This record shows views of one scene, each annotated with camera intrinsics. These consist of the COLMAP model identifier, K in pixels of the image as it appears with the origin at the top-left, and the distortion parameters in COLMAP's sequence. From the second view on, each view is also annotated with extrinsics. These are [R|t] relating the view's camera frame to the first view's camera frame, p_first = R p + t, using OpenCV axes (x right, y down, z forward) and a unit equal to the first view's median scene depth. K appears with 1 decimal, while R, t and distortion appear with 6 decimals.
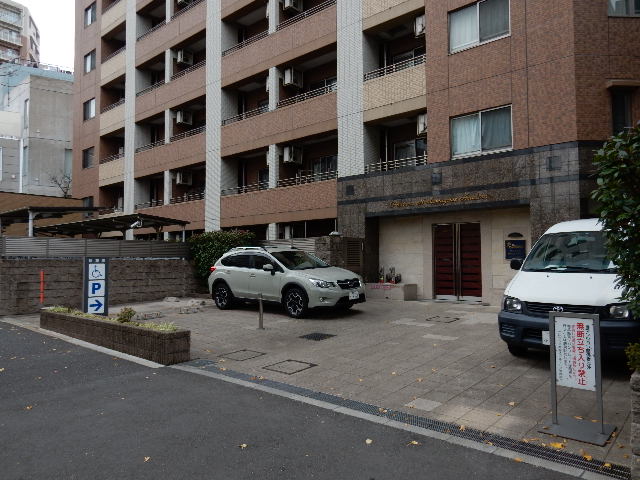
lens RADIAL K [[470.1, 0, 320.0], [0, 470.1, 240.0], [0, 0, 1]] dist [-0.003257, 0.000565]
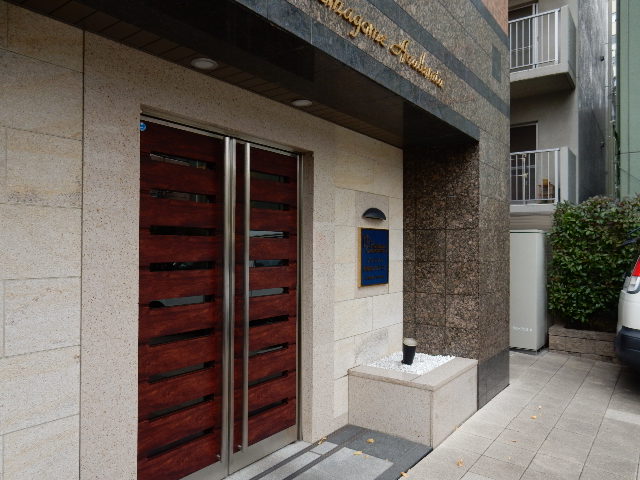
lens RADIAL K [[470.1, 0, 320.0], [0, 470.1, 240.0], [0, 0, 1]] dist [-0.003257, 0.000565]
pose [[-0.088686, 0.017733, 0.995902, 0.061518], [-0.050693, 0.998465, -0.022293, 0.017042], [-0.994769, -0.052462, -0.087651, 1.002036]]
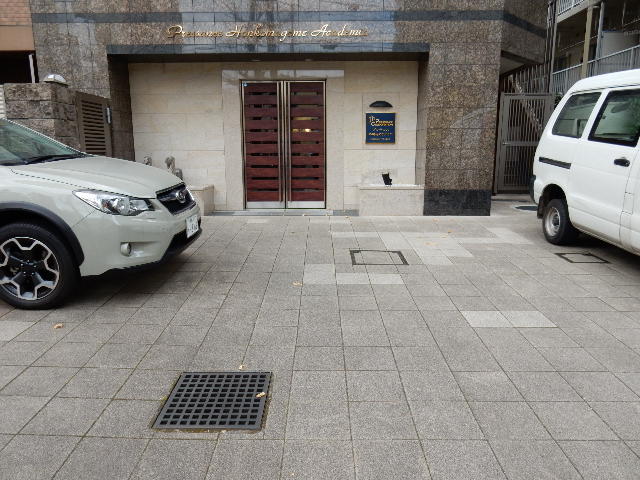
lens RADIAL K [[470.1, 0, 320.0], [0, 470.1, 240.0], [0, 0, 1]] dist [-0.003257, 0.000565]
pose [[0.747821, -0.122655, 0.652472, -0.092021], [-0.030002, 0.975538, 0.217772, 0.030745], [-0.663222, -0.182430, 0.725849, 0.511583]]
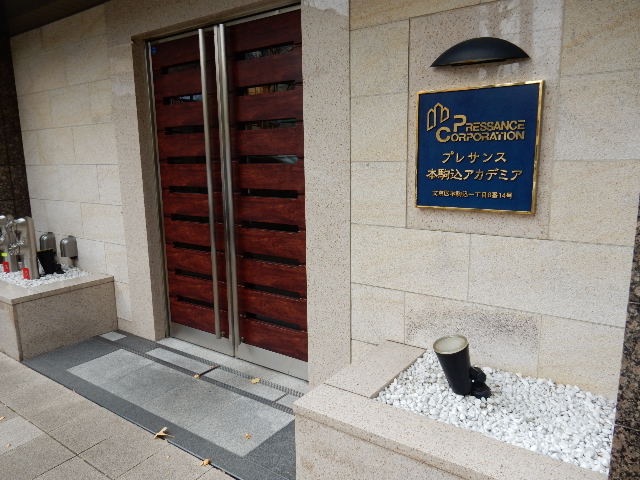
lens RADIAL K [[470.1, 0, 320.0], [0, 470.1, 240.0], [0, 0, 1]] dist [-0.003257, 0.000565]
pose [[0.994131, -0.028605, 0.104337, 0.321403], [0.005178, 0.975888, 0.218211, 0.014331], [-0.108063, -0.216390, 0.970308, 0.783413]]
